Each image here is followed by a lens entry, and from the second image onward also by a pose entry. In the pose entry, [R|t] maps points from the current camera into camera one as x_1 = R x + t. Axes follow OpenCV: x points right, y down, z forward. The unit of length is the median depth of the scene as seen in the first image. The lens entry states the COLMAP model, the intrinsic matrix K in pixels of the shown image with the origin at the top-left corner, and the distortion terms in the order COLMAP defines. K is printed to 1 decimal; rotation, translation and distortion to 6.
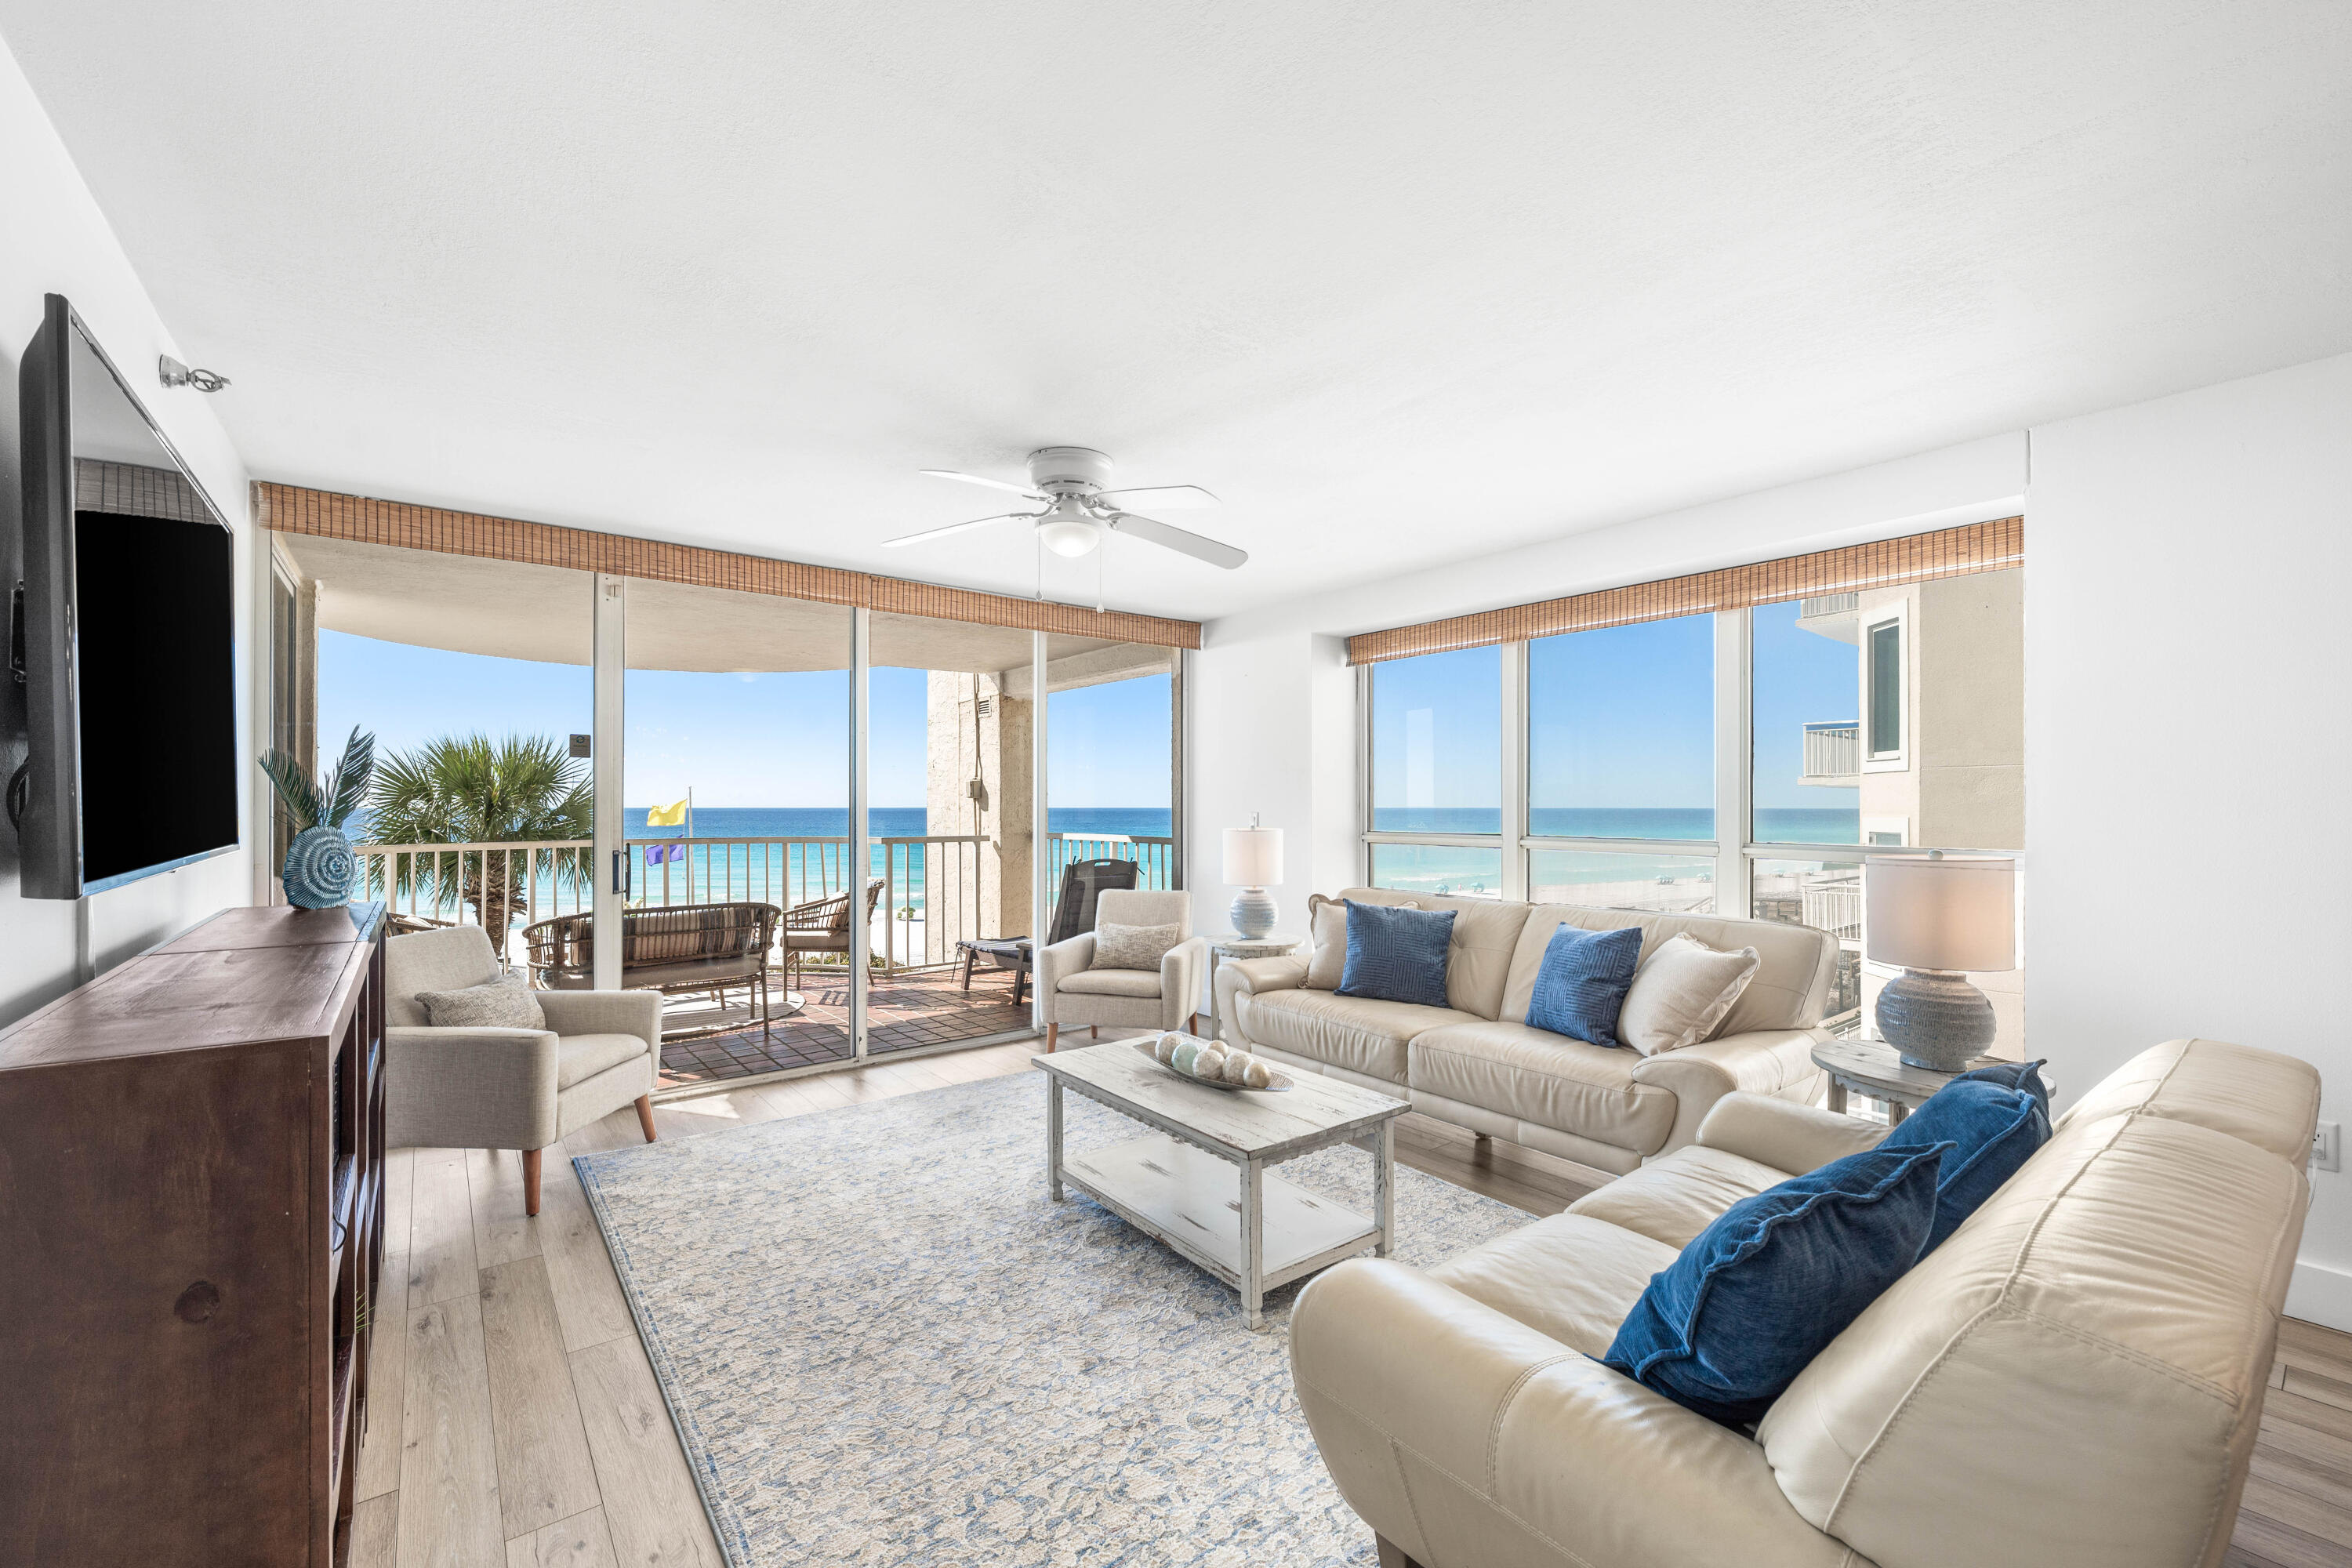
lens RADIAL K [[959.6, 0, 1166.6], [0, 959.6, 802.4], [0, 0, 1]] dist [-0.001706, -0.000063]
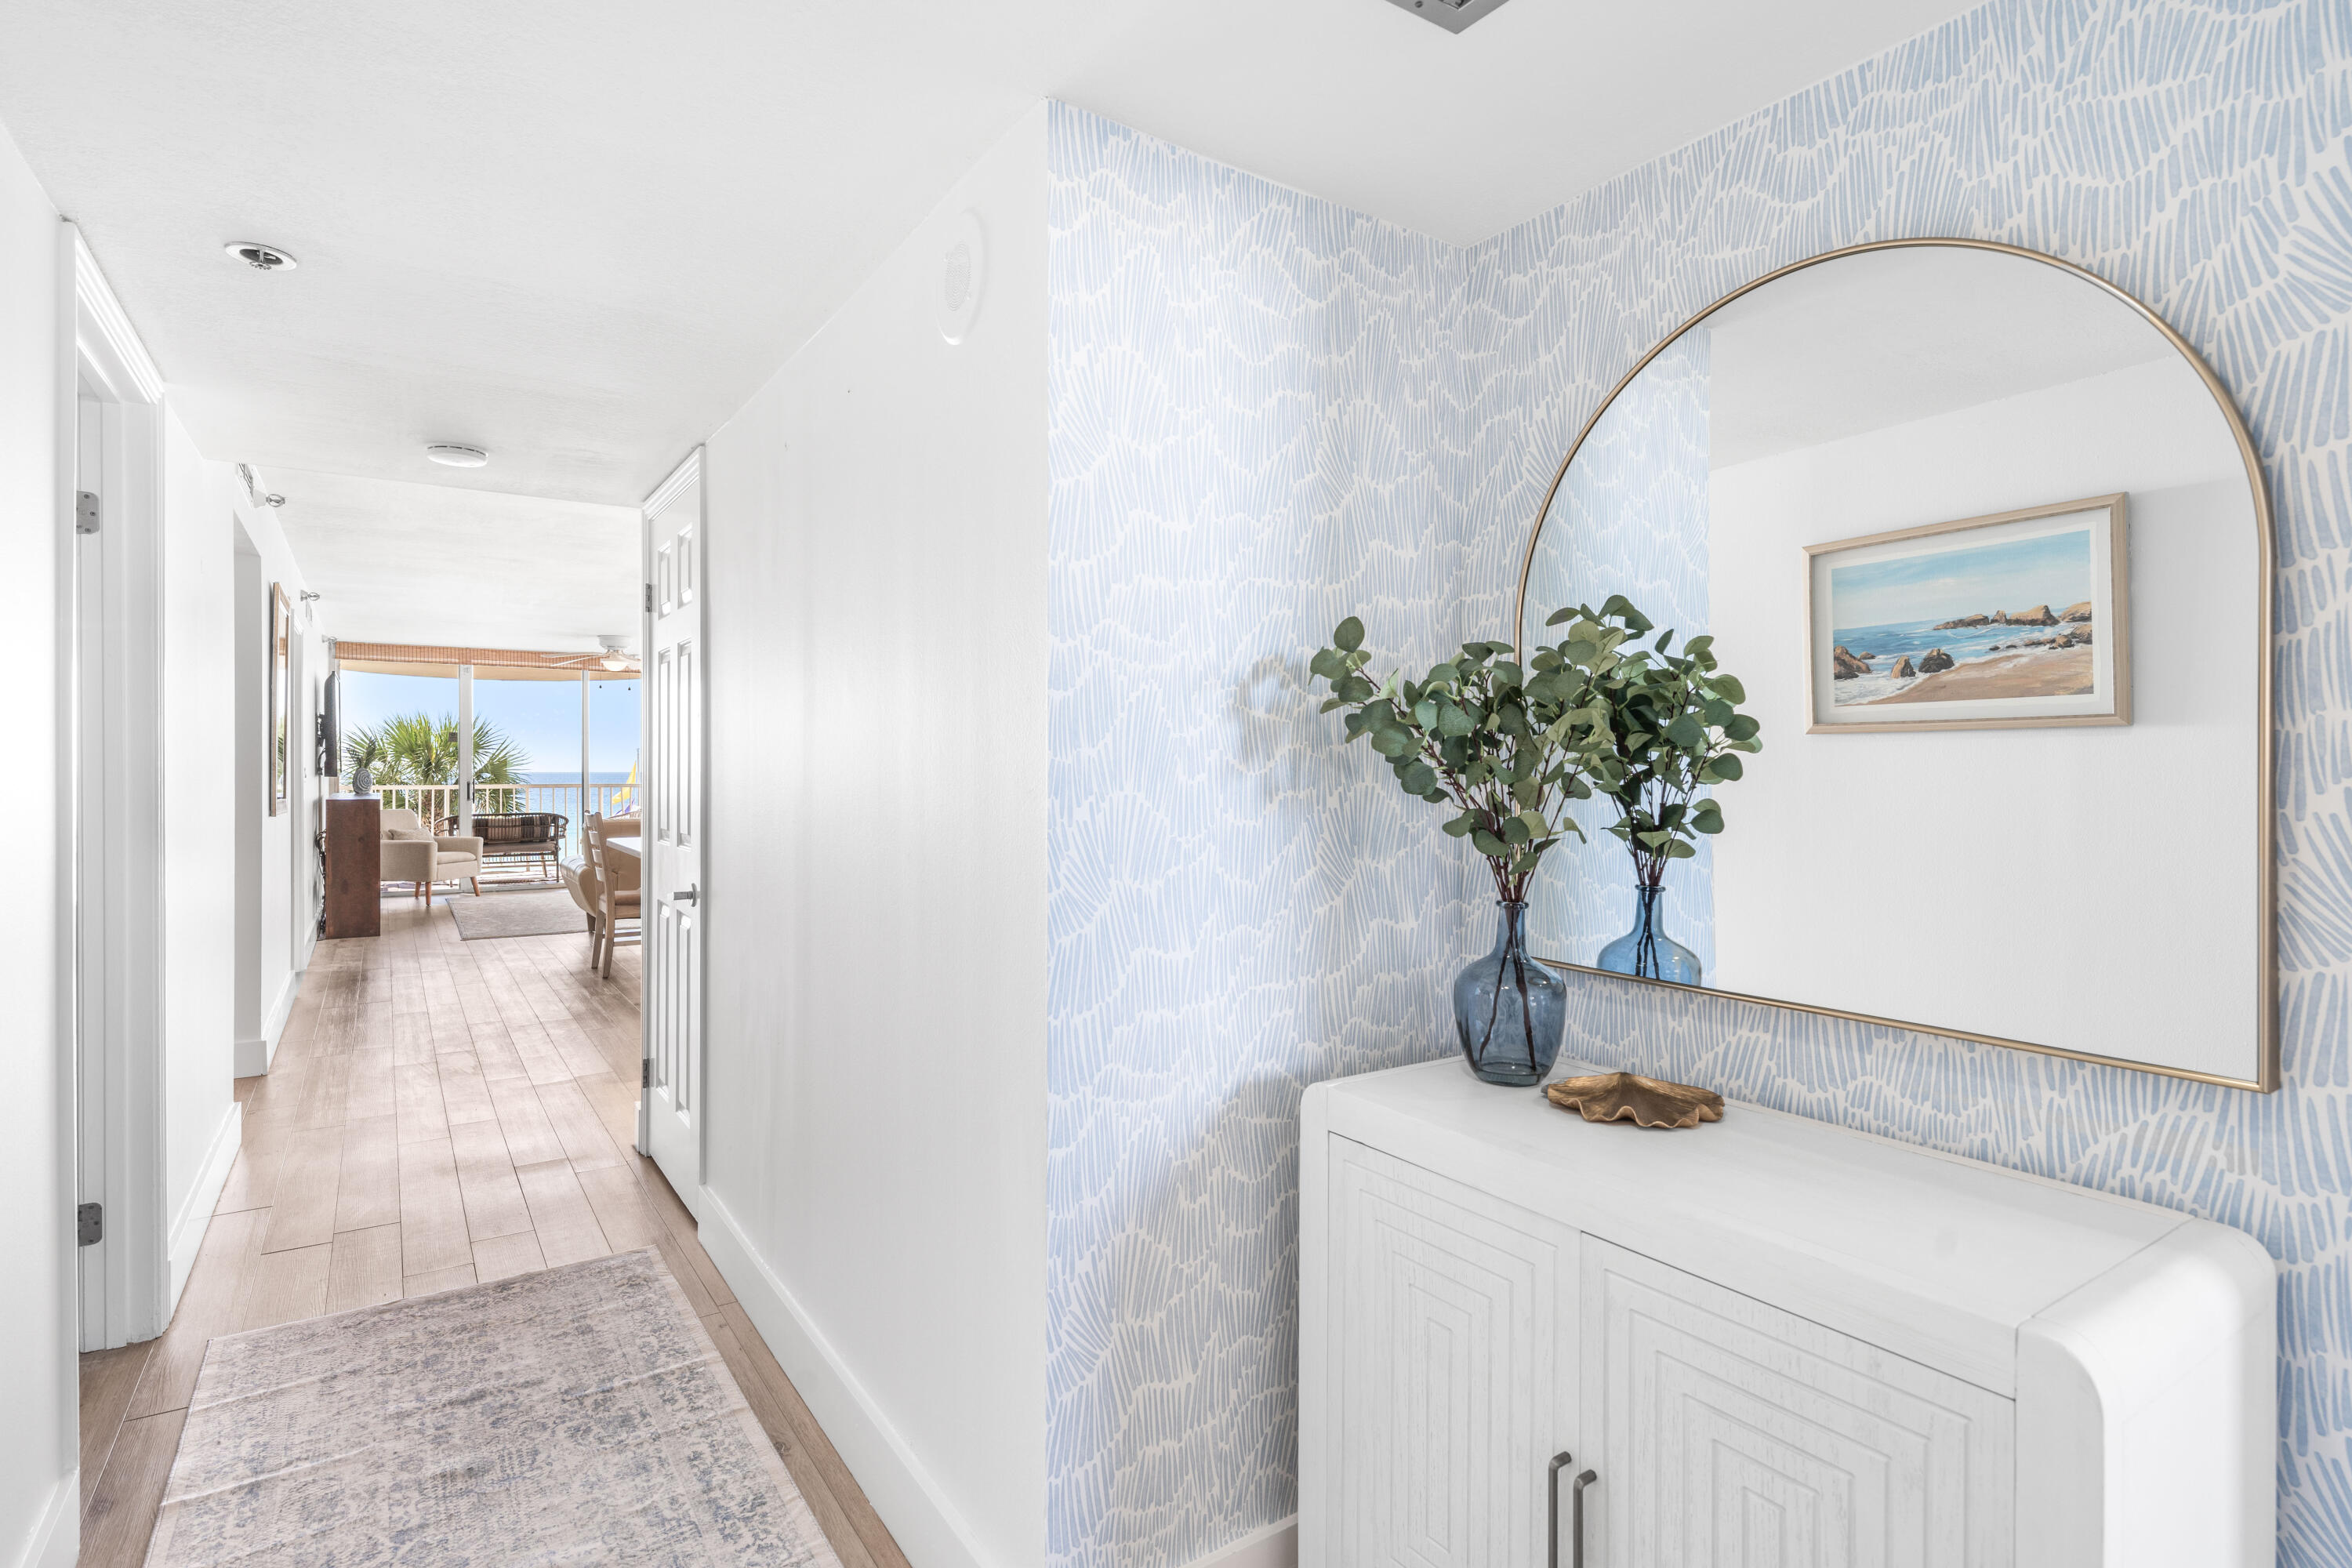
lens RADIAL K [[1204.0, 0, 1183.4], [0, 1204.0, 771.4], [0, 0, 1]] dist [0.004904, 0.000348]
pose [[0.997743, 0.004373, -0.067009, 0.688589], [-0.004199, 0.999987, 0.002745, 0.004964], [0.067020, -0.002457, 0.997749, -0.919914]]
